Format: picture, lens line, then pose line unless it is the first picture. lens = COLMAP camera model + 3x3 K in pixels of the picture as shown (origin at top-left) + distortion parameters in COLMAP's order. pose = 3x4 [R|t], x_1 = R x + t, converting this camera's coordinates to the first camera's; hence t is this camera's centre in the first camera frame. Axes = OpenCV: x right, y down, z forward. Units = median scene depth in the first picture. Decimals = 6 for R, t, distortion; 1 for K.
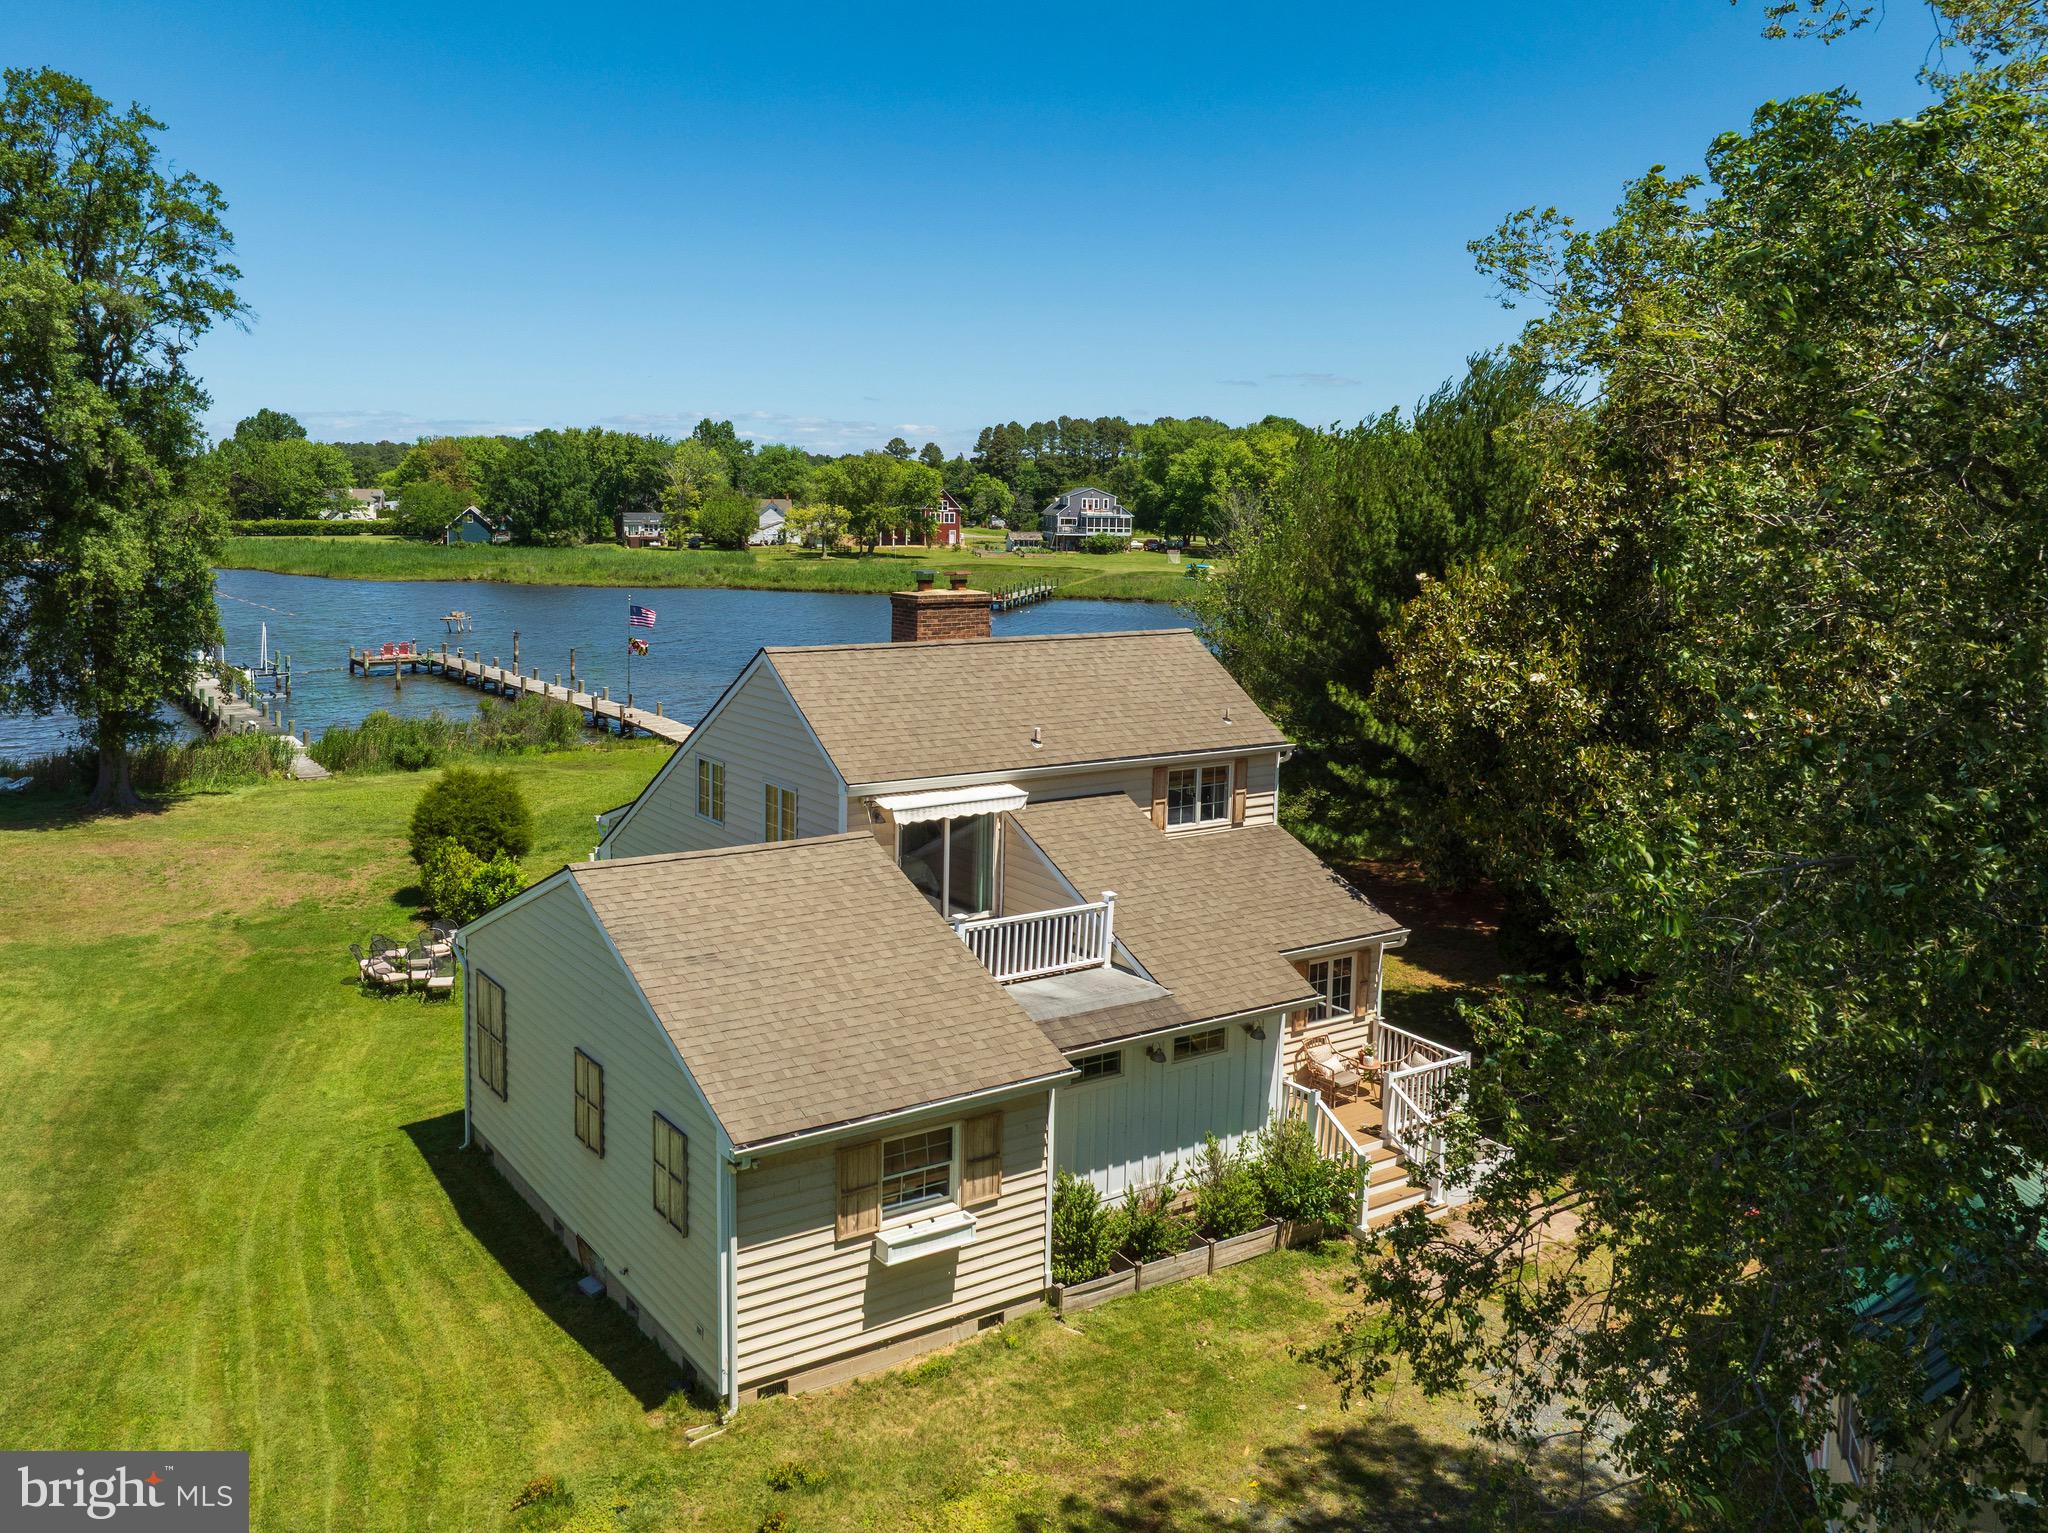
lens RADIAL K [[1690.2, 0, 915.6], [0, 1690.2, 599.2], [0, 0, 1]] dist [-0.039296, -0.010309]
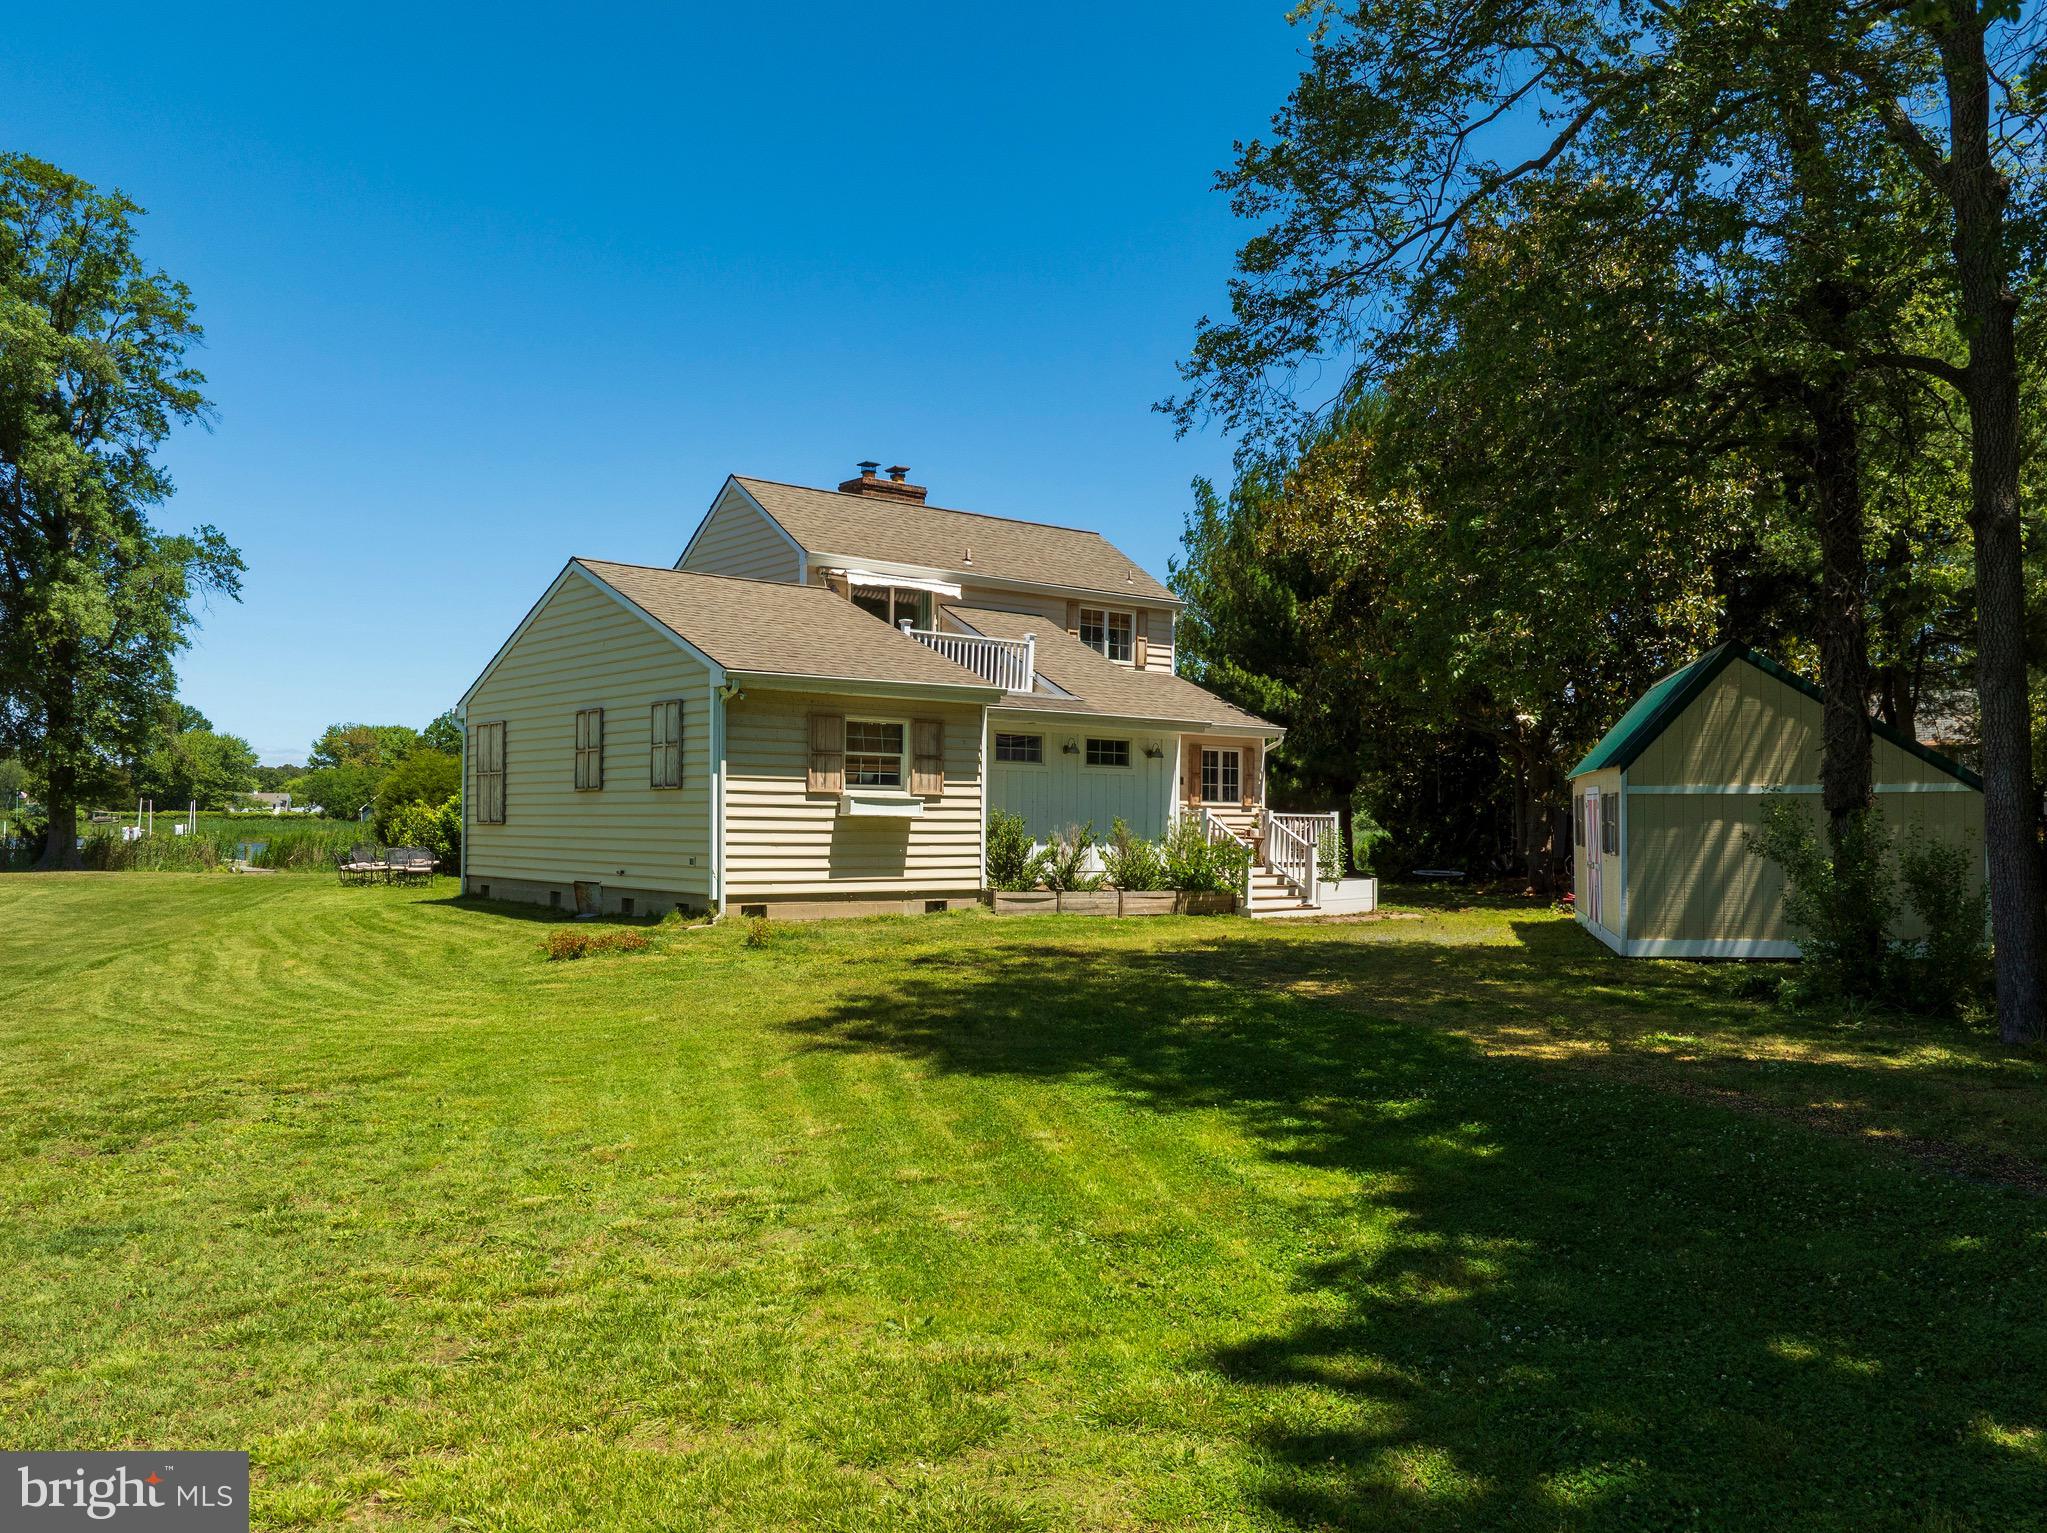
lens RADIAL K [[1689.3, 0, 1015.9], [0, 1689.3, 769.5], [0, 0, 1]] dist [-0.039296, -0.010309]
pose [[0.994427, -0.002935, 0.105383, -0.019761], [0.012394, 0.995936, -0.089208, 0.357087], [-0.104693, 0.090017, 0.990422, -0.158335]]
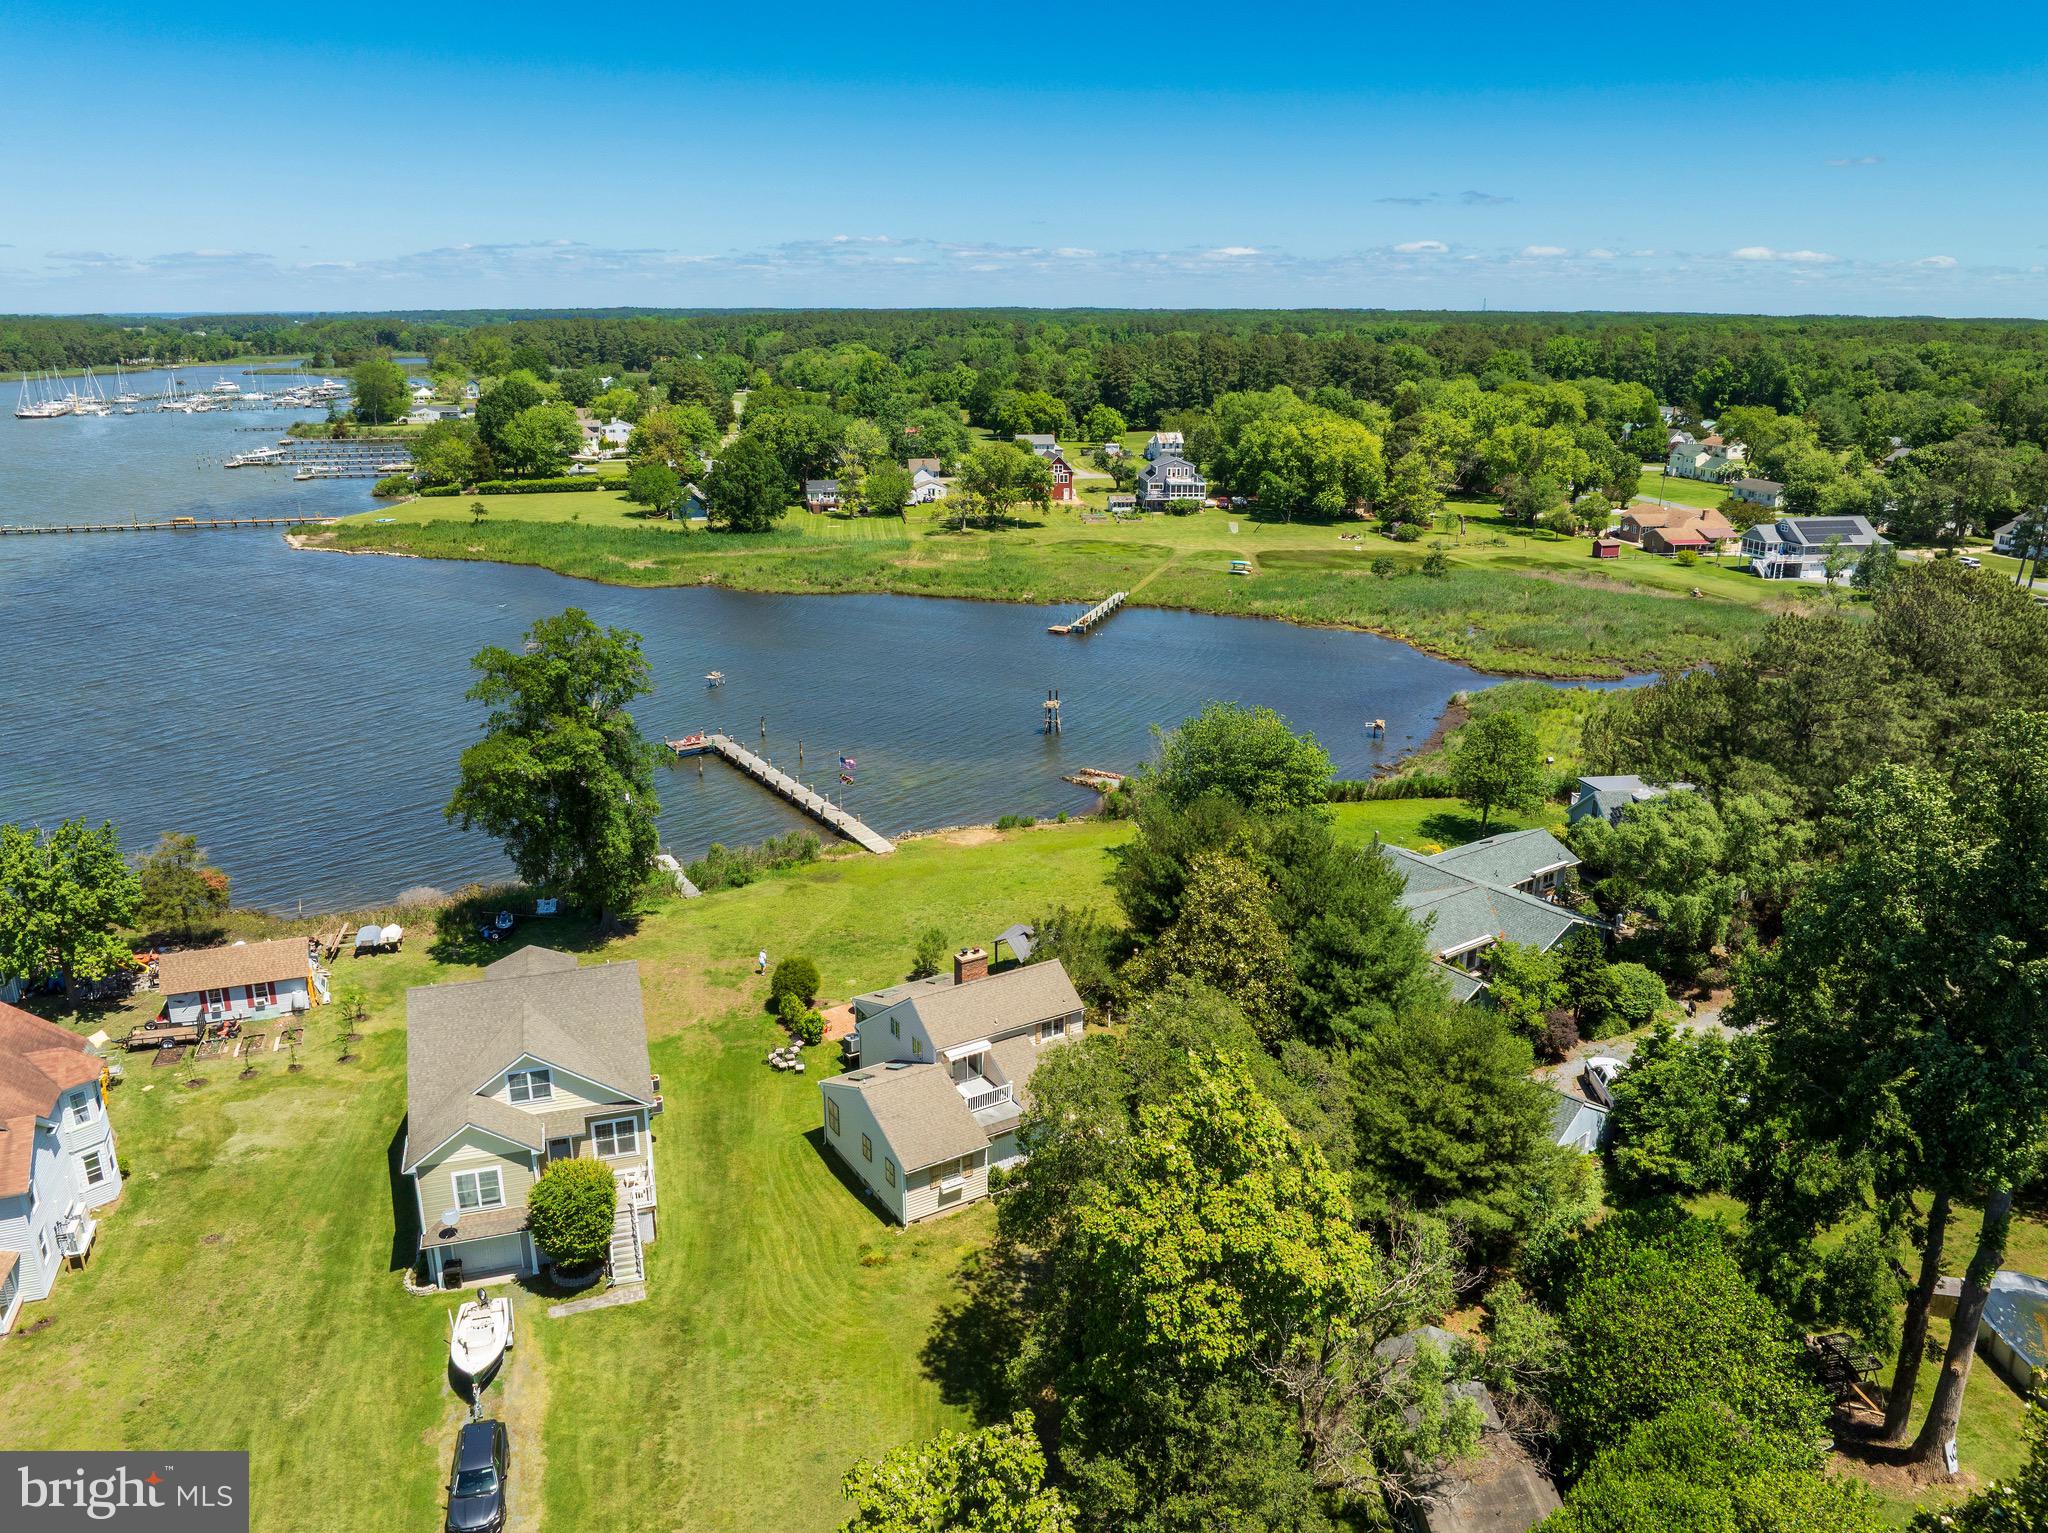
lens RADIAL K [[1459.8, 0, 1033.5], [0, 1459.8, 762.8], [0, 0, 1]] dist [-0.032629, -0.001429]
pose [[0.999878, -0.004666, -0.014880, 0.199187], [0.007631, 0.978534, 0.205944, -1.040425], [0.013600, -0.206032, 0.978451, -1.726294]]
